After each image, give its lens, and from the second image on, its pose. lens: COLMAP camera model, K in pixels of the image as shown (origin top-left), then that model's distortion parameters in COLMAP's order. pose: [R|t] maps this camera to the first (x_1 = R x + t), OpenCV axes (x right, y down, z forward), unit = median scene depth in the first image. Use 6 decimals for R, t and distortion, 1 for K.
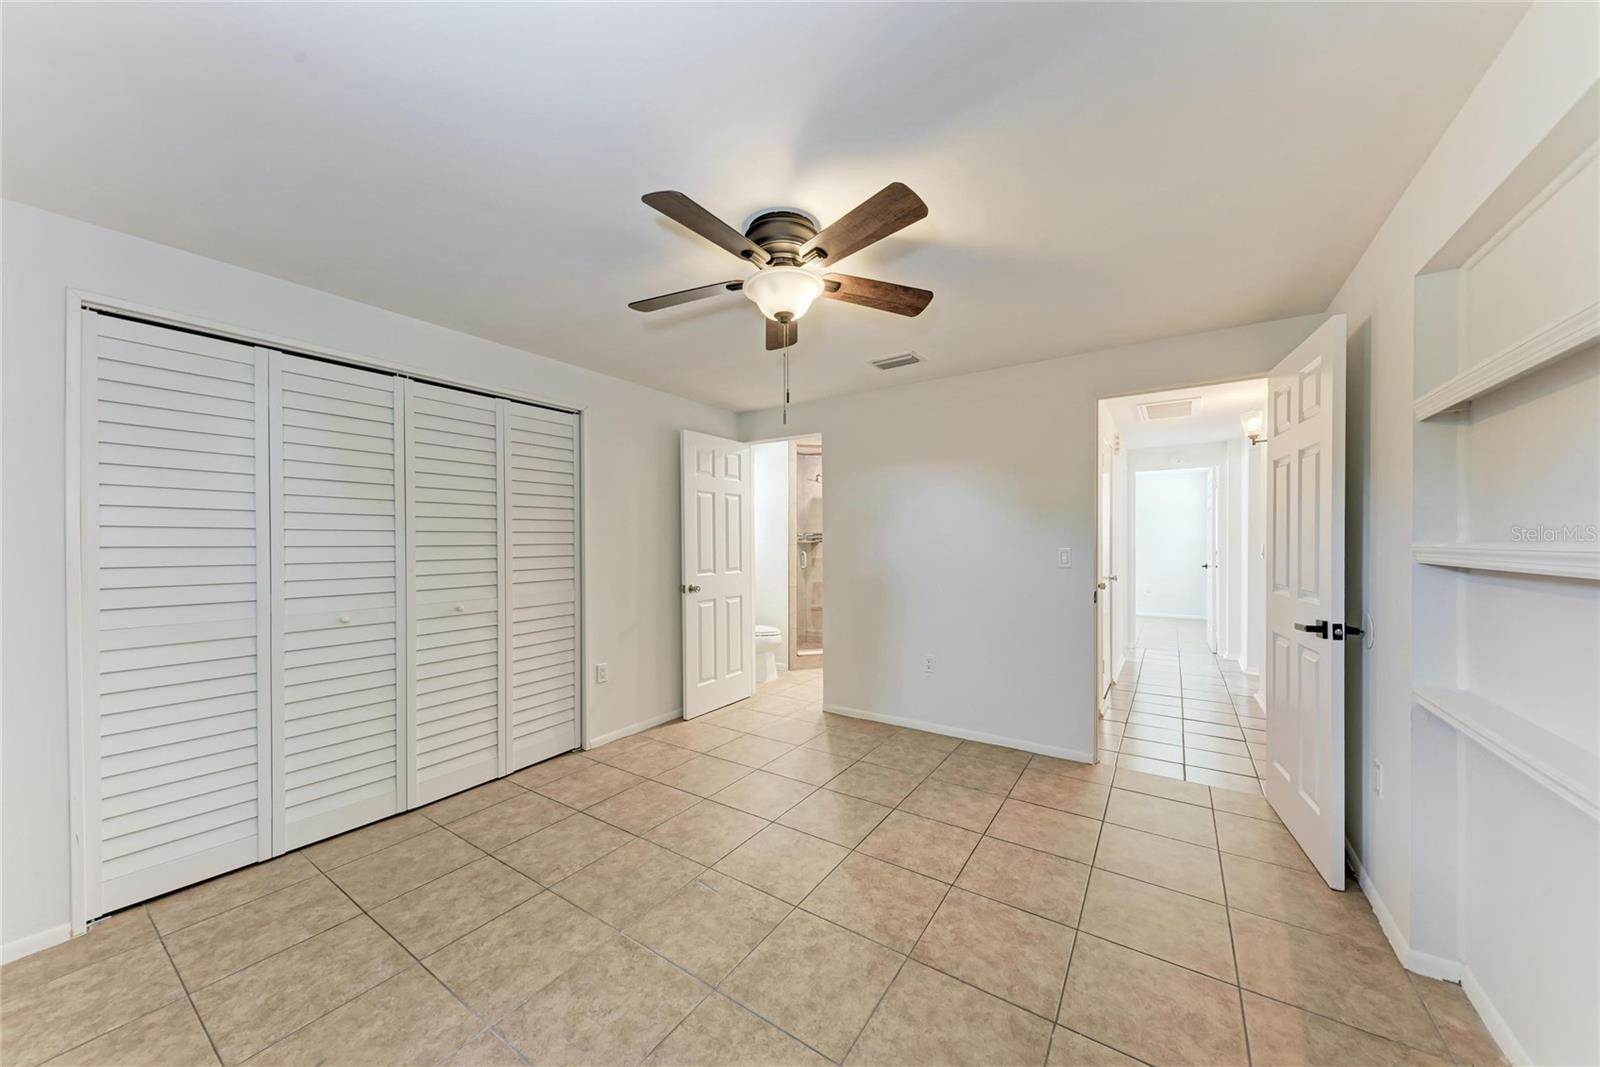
lens RADIAL K [[550.0, 0, 802.7], [0, 550.0, 542.2], [0, 0, 1]] dist [0.014204, -0.003234]
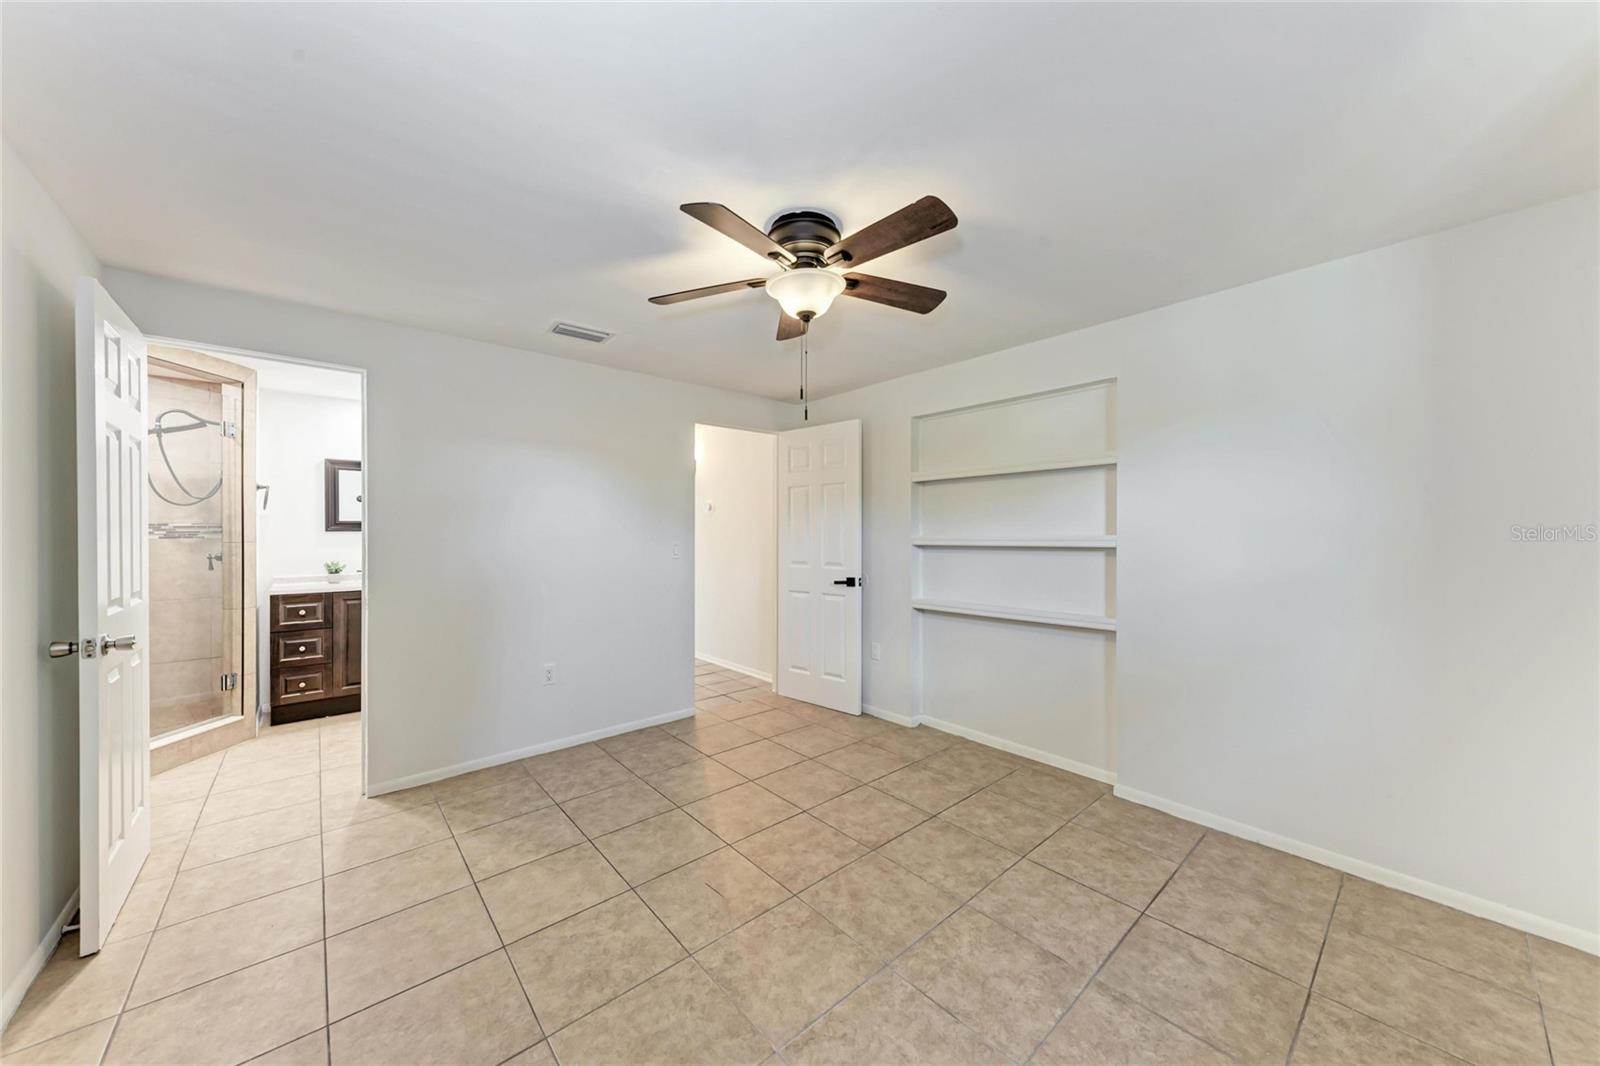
lens RADIAL K [[550.0, 0, 800.8], [0, 550.0, 530.7], [0, 0, 1]] dist [0.014204, -0.003234]
pose [[0.263350, 0.008468, 0.964663, -0.794618], [0.004235, 0.999942, -0.009934, 0.000874], [-0.964691, 0.006701, 0.263299, 0.575395]]
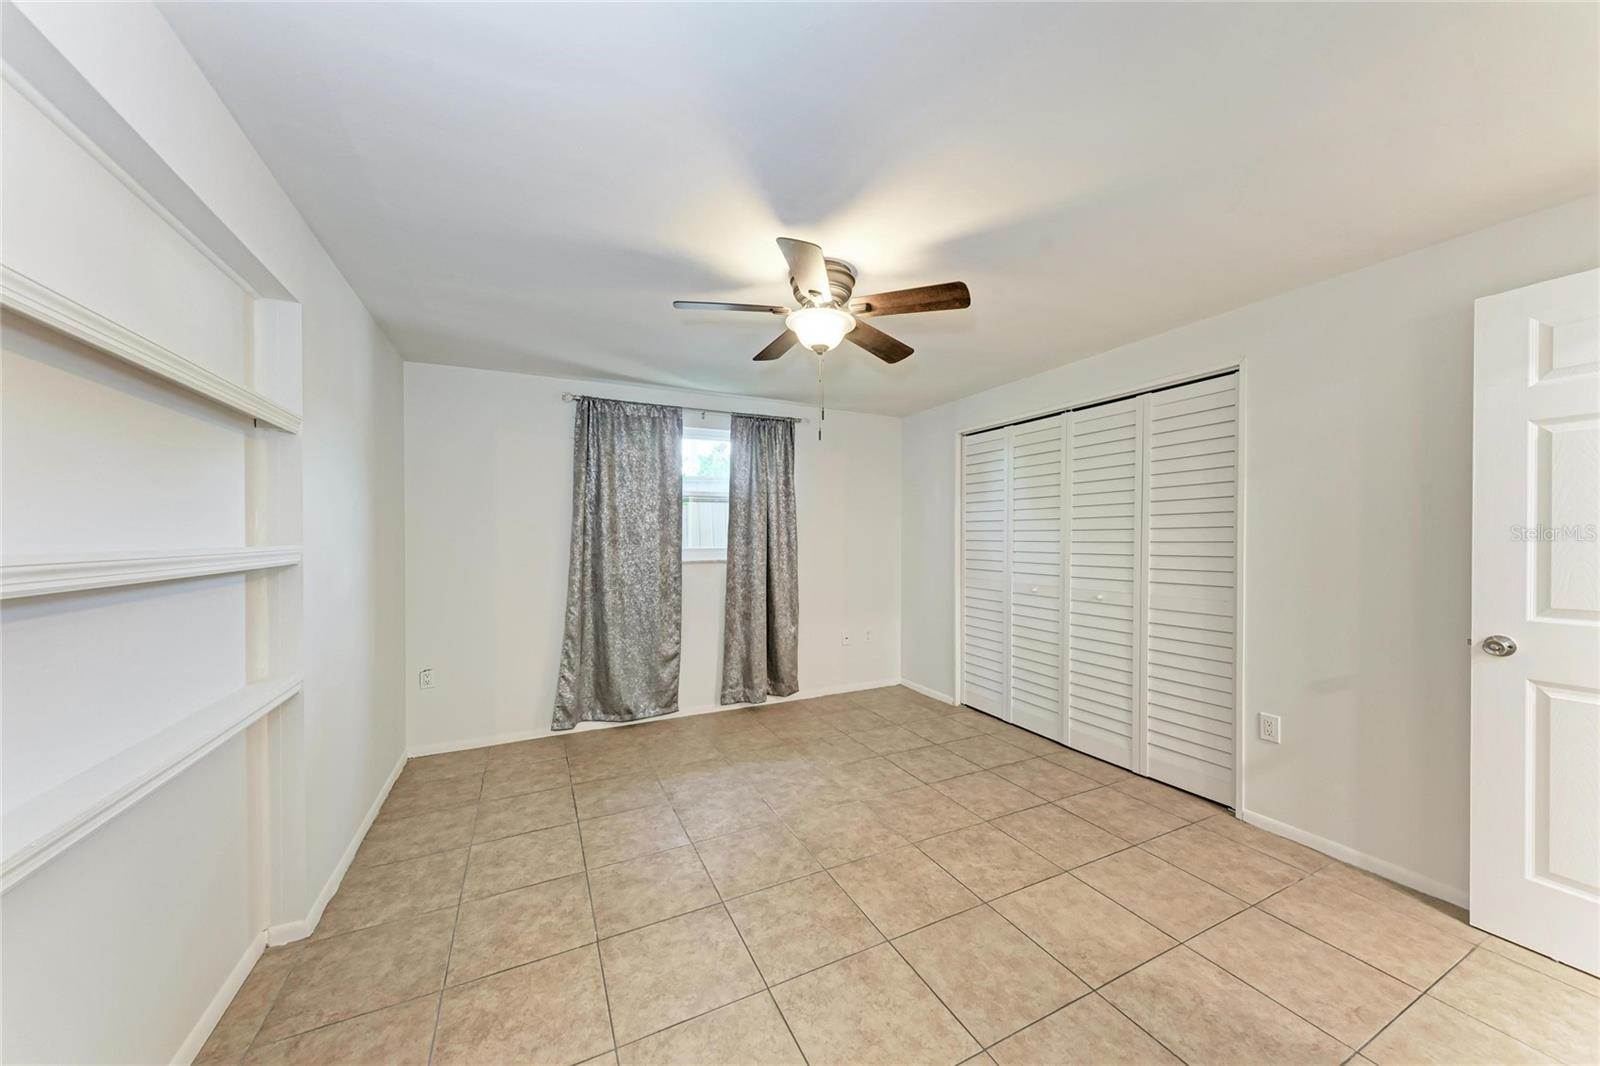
lens RADIAL K [[550.0, 0, 804.7], [0, 550.0, 540.0], [0, 0, 1]] dist [0.014204, -0.003234]
pose [[-0.499122, 0.009922, -0.866475, 0.773548], [0.001805, 0.999944, 0.010410, -0.012961], [0.866530, 0.003632, -0.499112, 1.214089]]
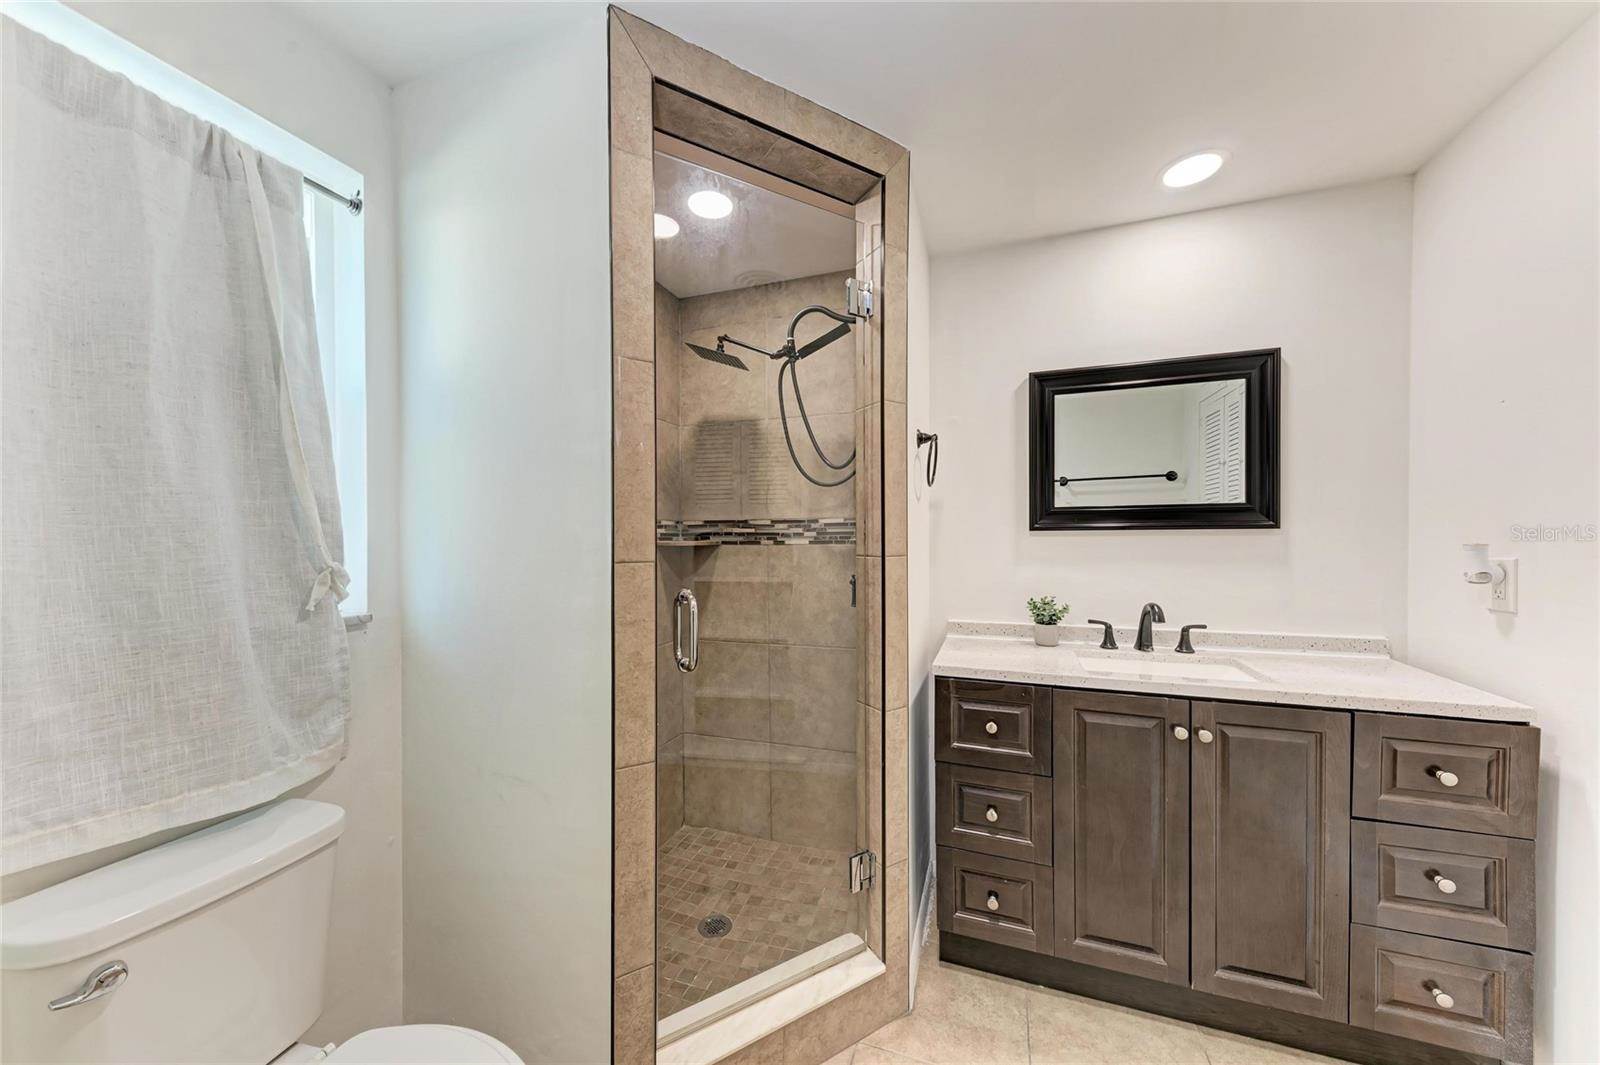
lens RADIAL K [[550.0, 0, 798.7], [0, 550.0, 547.5], [0, 0, 1]] dist [0.014204, -0.003234]
pose [[0.972110, -0.004543, 0.234480, -0.013080], [0.001138, 0.999892, 0.014653, -0.008296], [-0.234521, -0.013977, 0.972011, 1.787856]]
